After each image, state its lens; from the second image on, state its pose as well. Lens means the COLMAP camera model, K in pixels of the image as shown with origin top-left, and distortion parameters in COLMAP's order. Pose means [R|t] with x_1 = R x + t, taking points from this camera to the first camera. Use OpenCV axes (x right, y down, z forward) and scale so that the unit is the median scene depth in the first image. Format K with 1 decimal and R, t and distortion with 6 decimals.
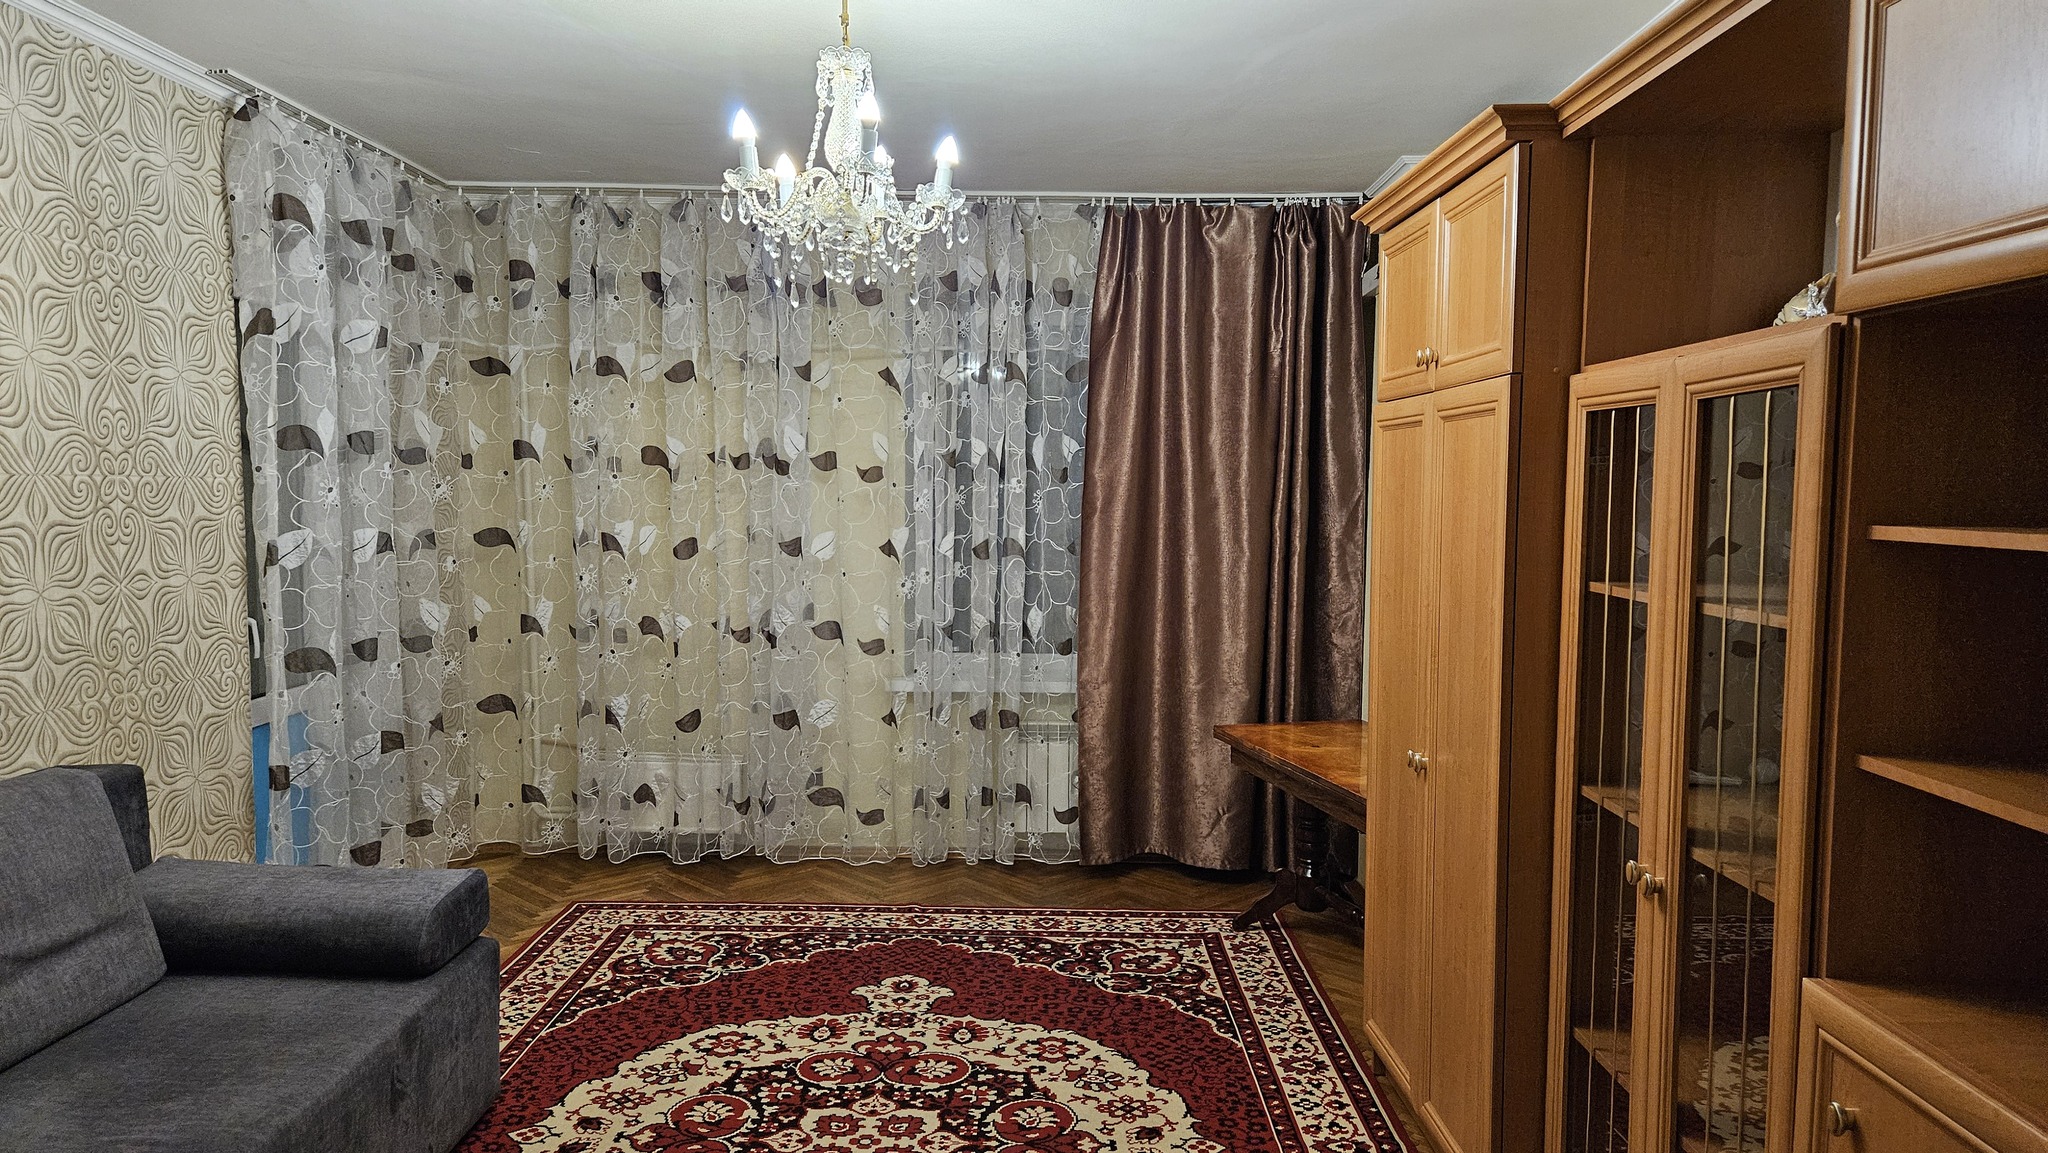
lens RADIAL K [[1360.6, 0, 1026.9], [0, 1360.6, 602.1], [0, 0, 1]] dist [0.080861, -0.072650]
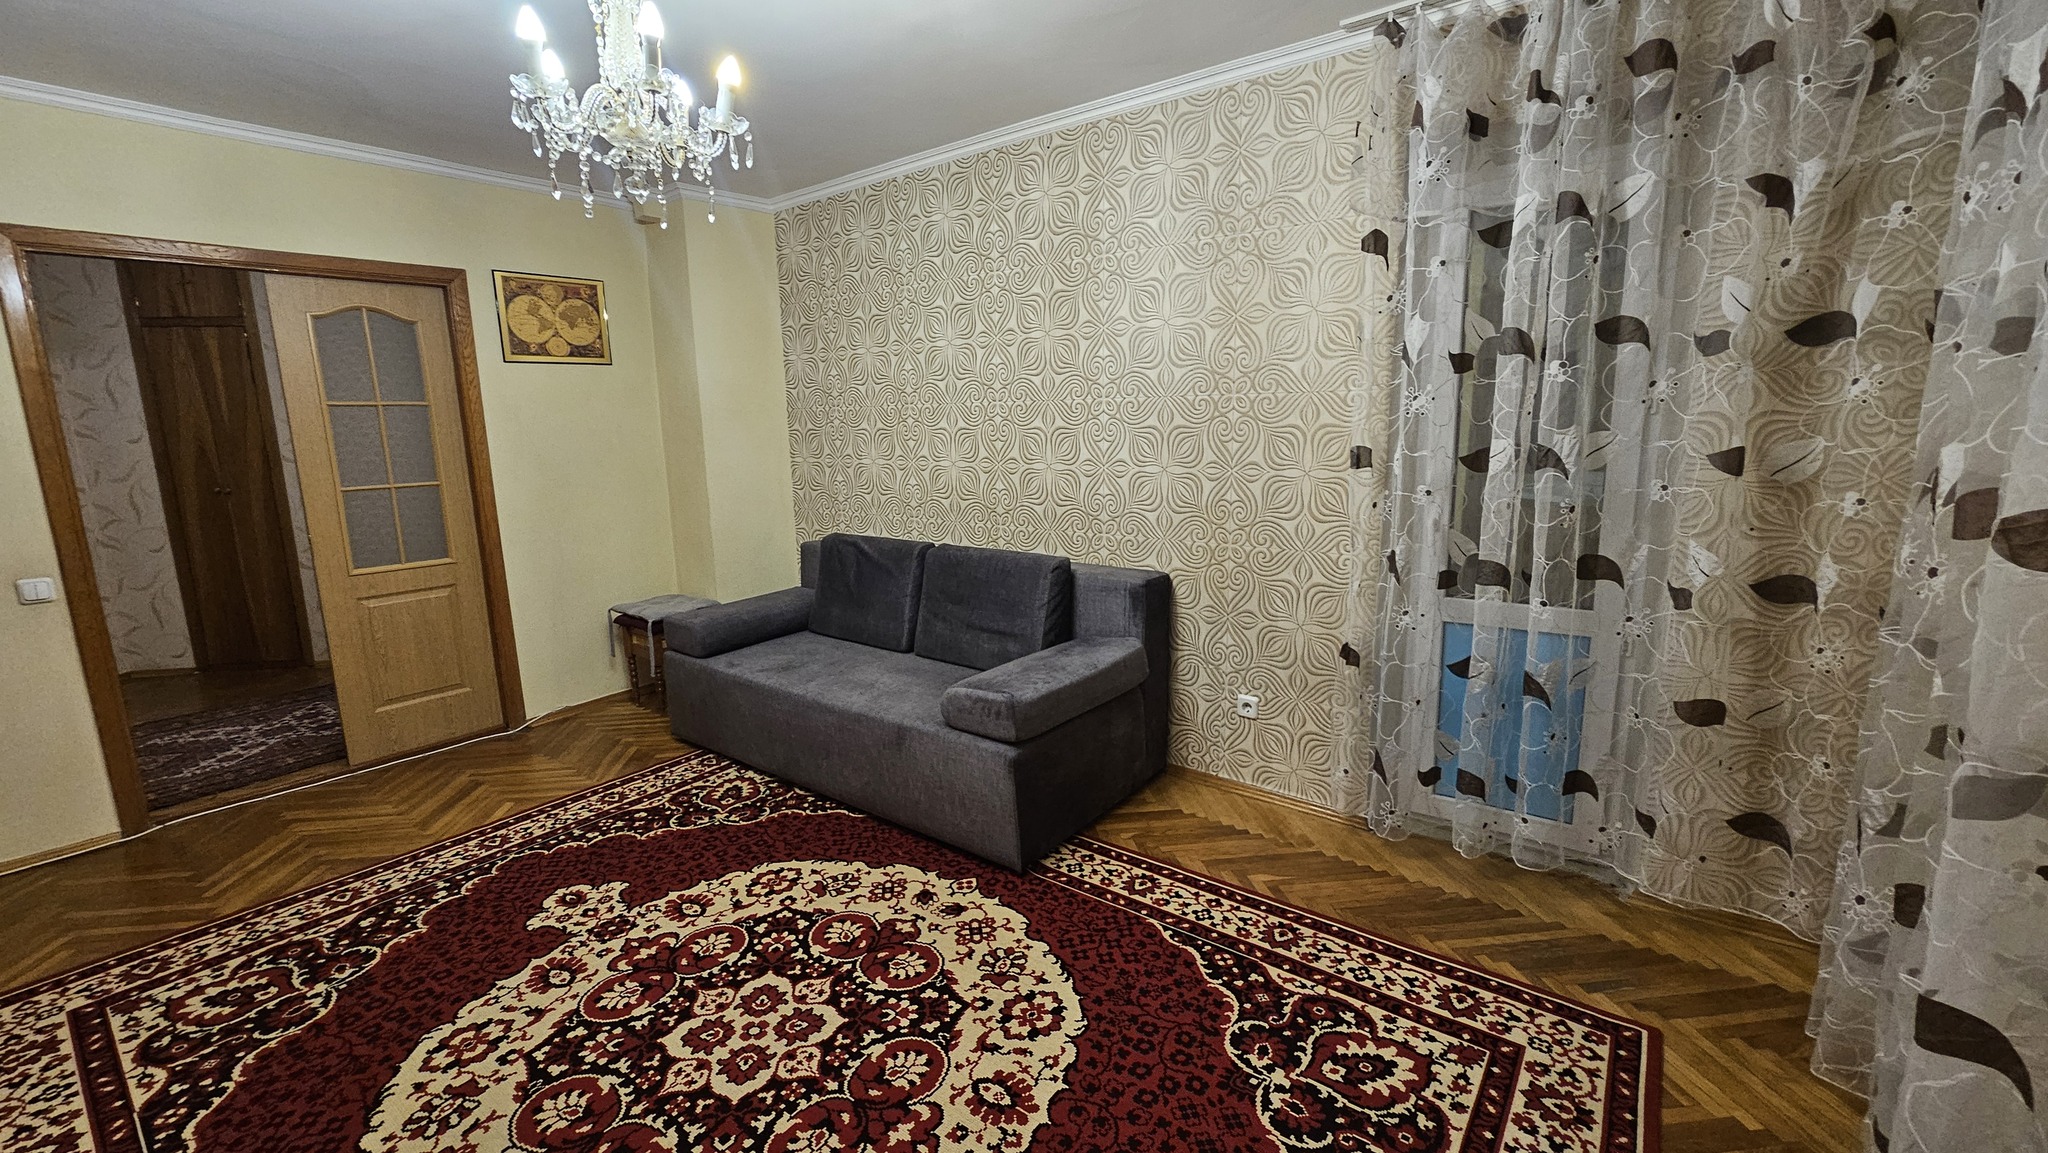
lens RADIAL K [[837.2, 0, 1015.0], [0, 837.2, 578.2], [0, 0, 1]] dist [-0.002376, 0.000762]
pose [[-0.612395, 0.147497, -0.776671, 0.176686], [-0.055695, 0.971950, 0.228497, -0.084966], [0.788588, 0.183187, -0.587002, 1.269180]]
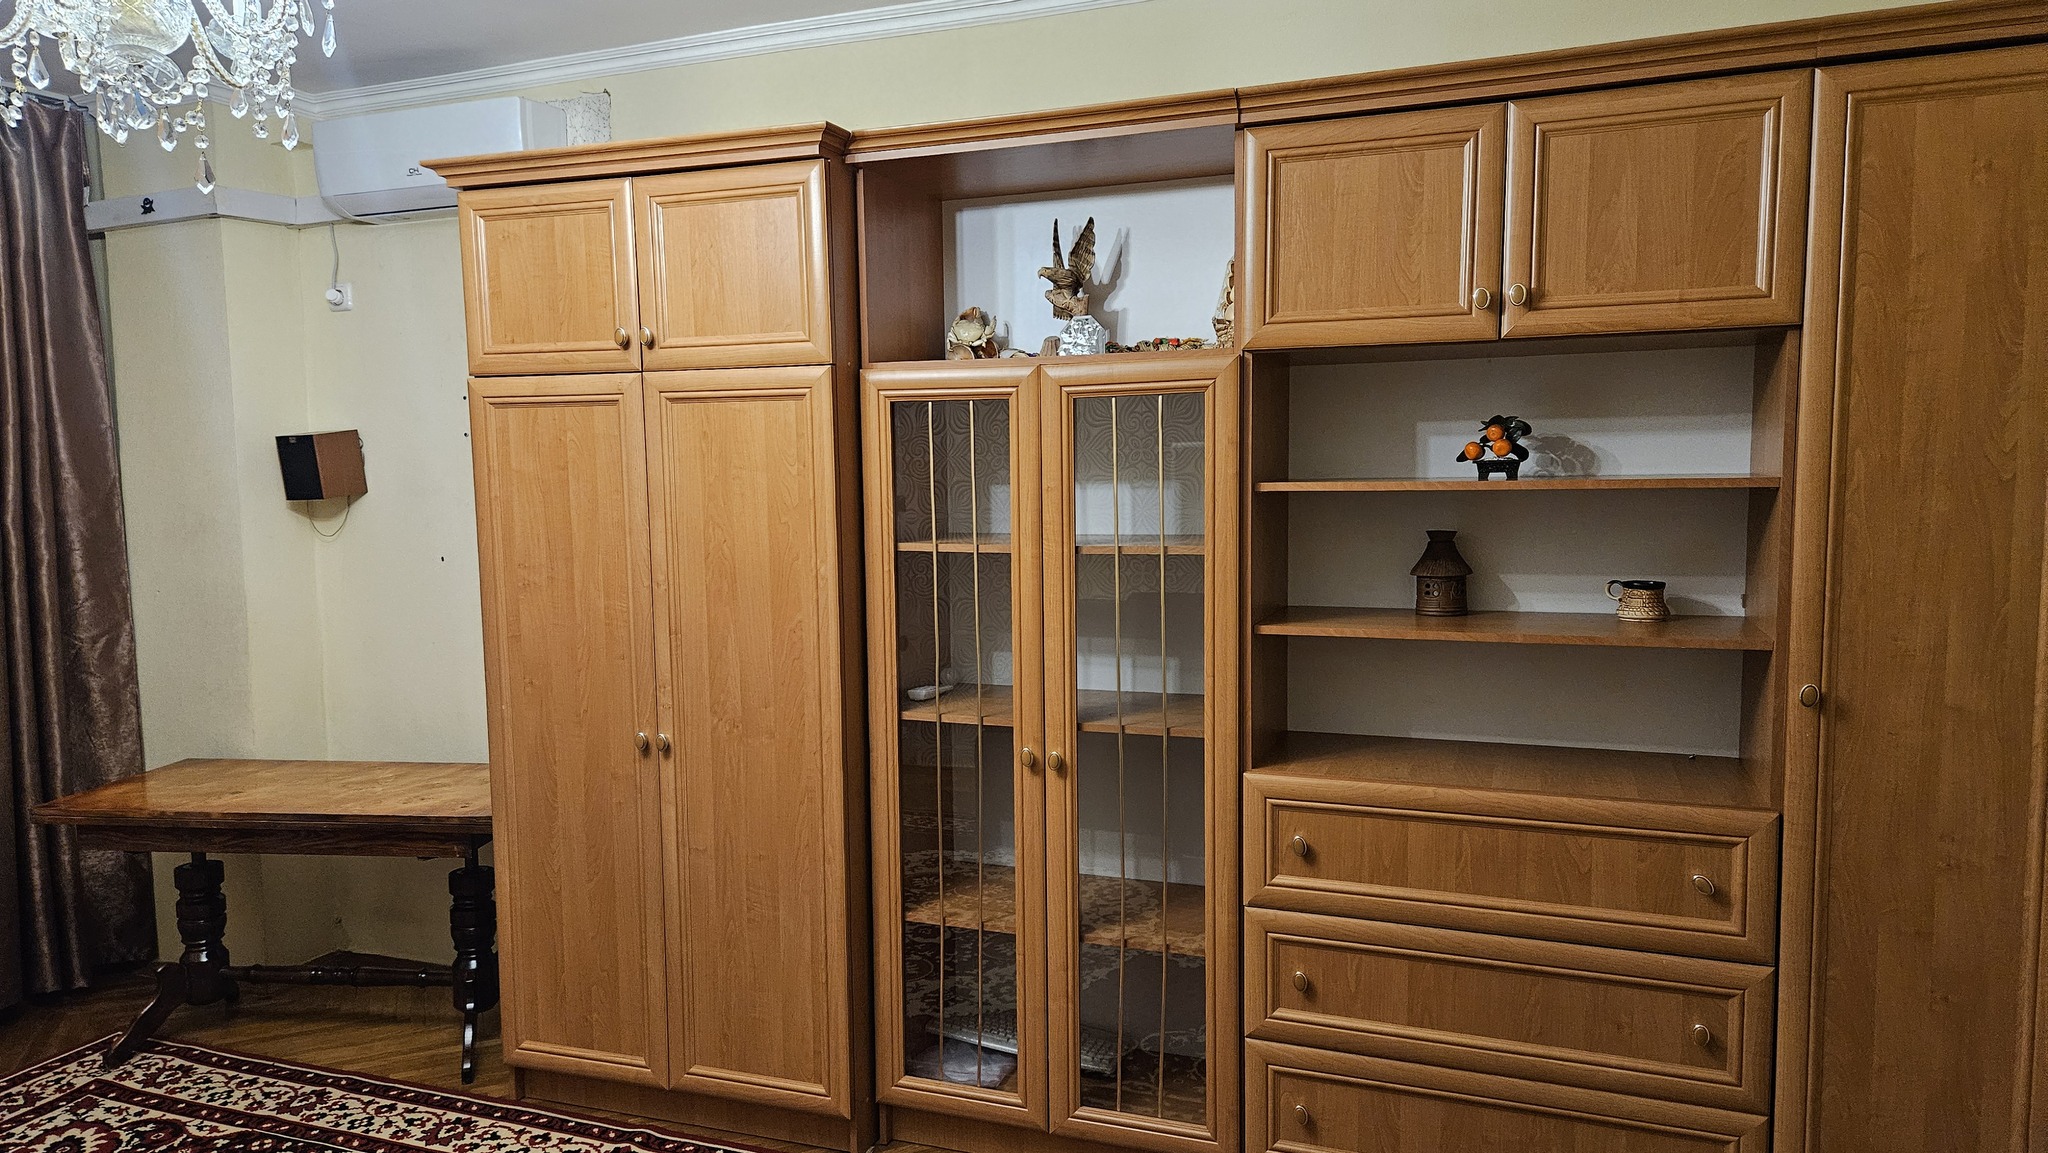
lens RADIAL K [[1360.6, 0, 1009.5], [0, 1360.6, 595.6], [0, 0, 1]] dist [0.080861, -0.072650]
pose [[0.353764, -0.099419, 0.930036, -0.452324], [0.095145, 0.993002, 0.069959, -0.028804], [-0.930483, 0.063740, 0.360748, 0.324603]]
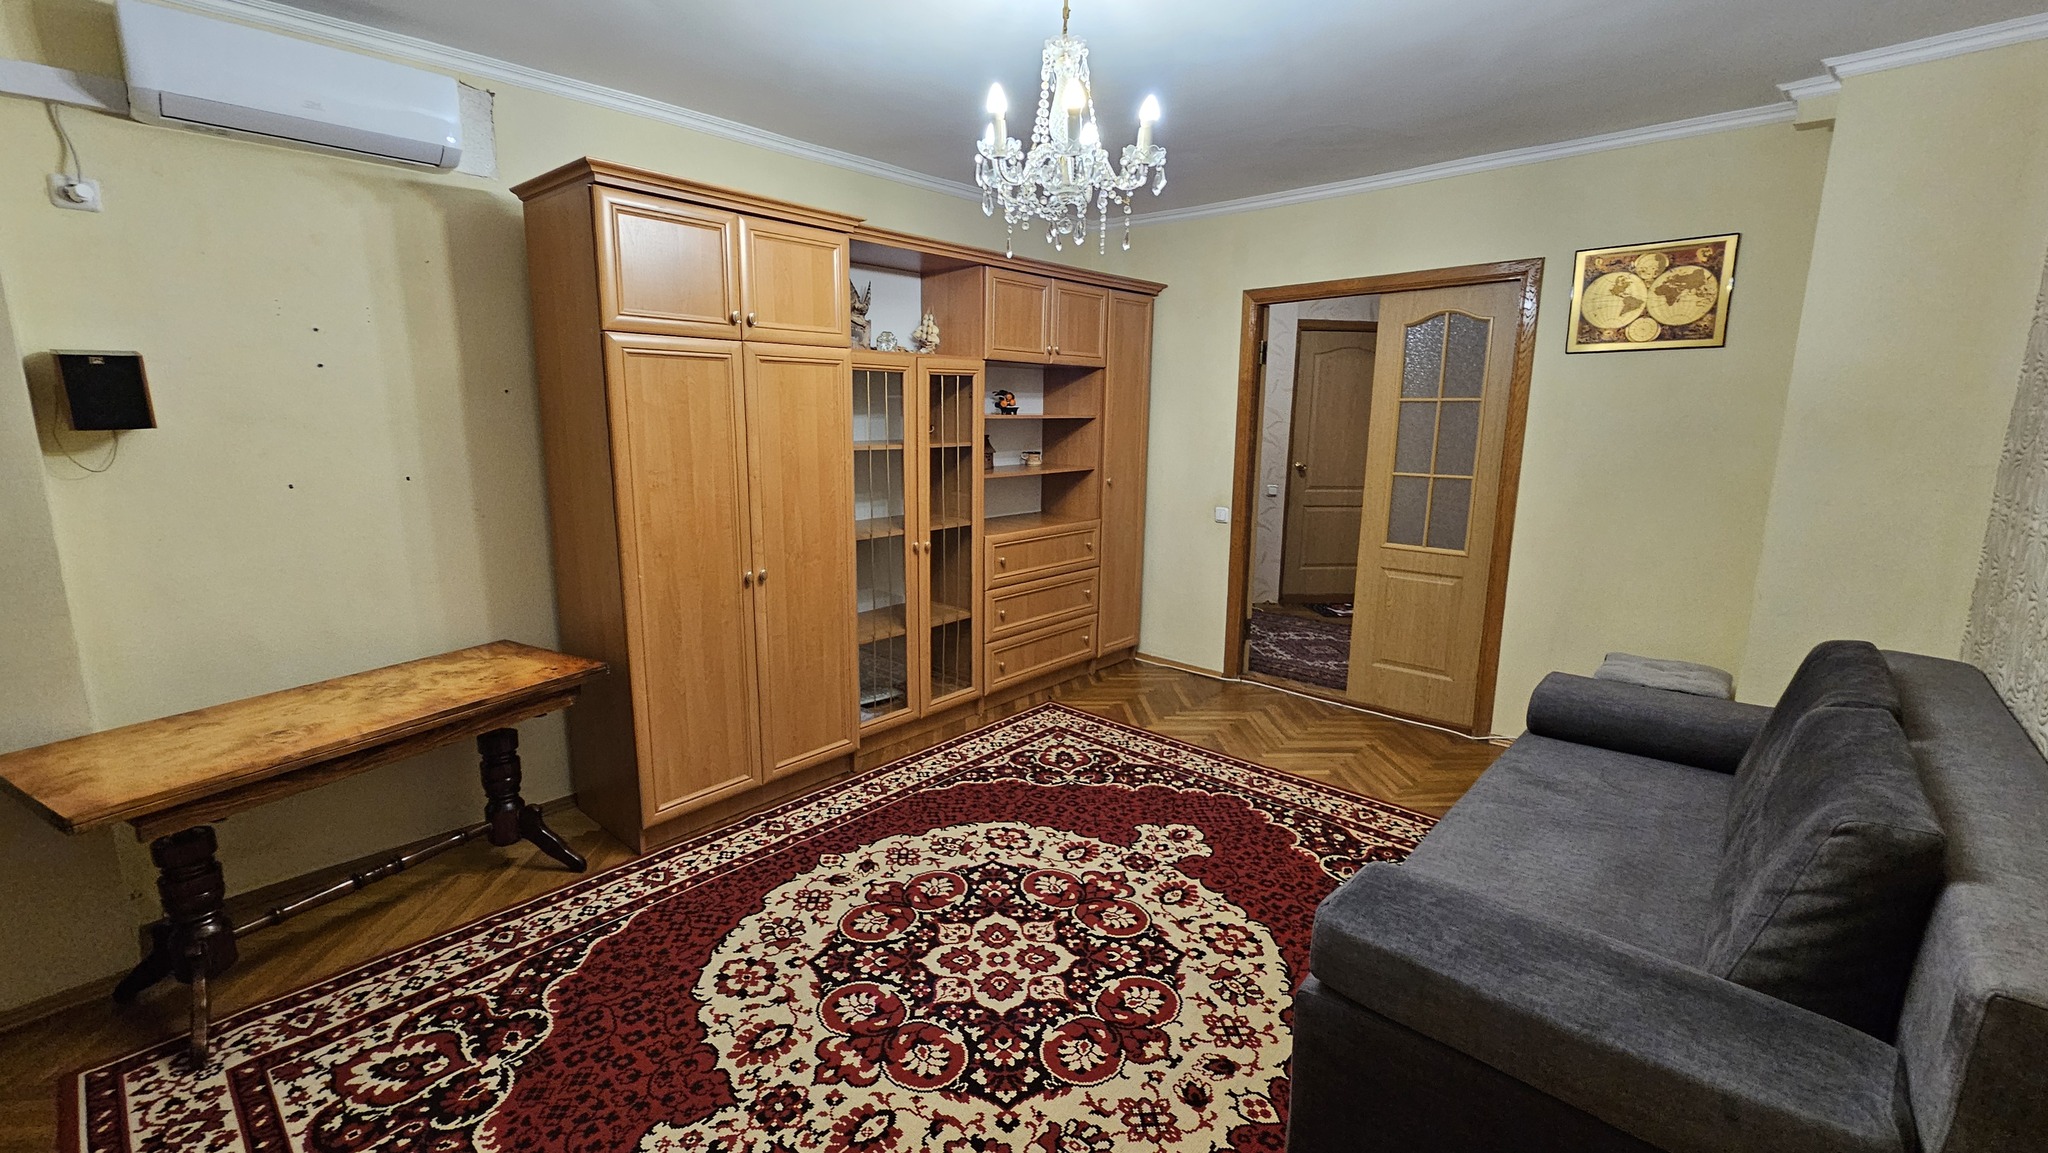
lens RADIAL K [[837.2, 0, 1010.8], [0, 837.2, 567.5], [0, 0, 1]] dist [-0.002376, 0.000762]
pose [[-0.741177, -0.137232, 0.657133, -0.483524], [0.044473, 0.966694, 0.252041, -0.105956], [-0.669835, 0.216031, -0.710388, 1.244744]]
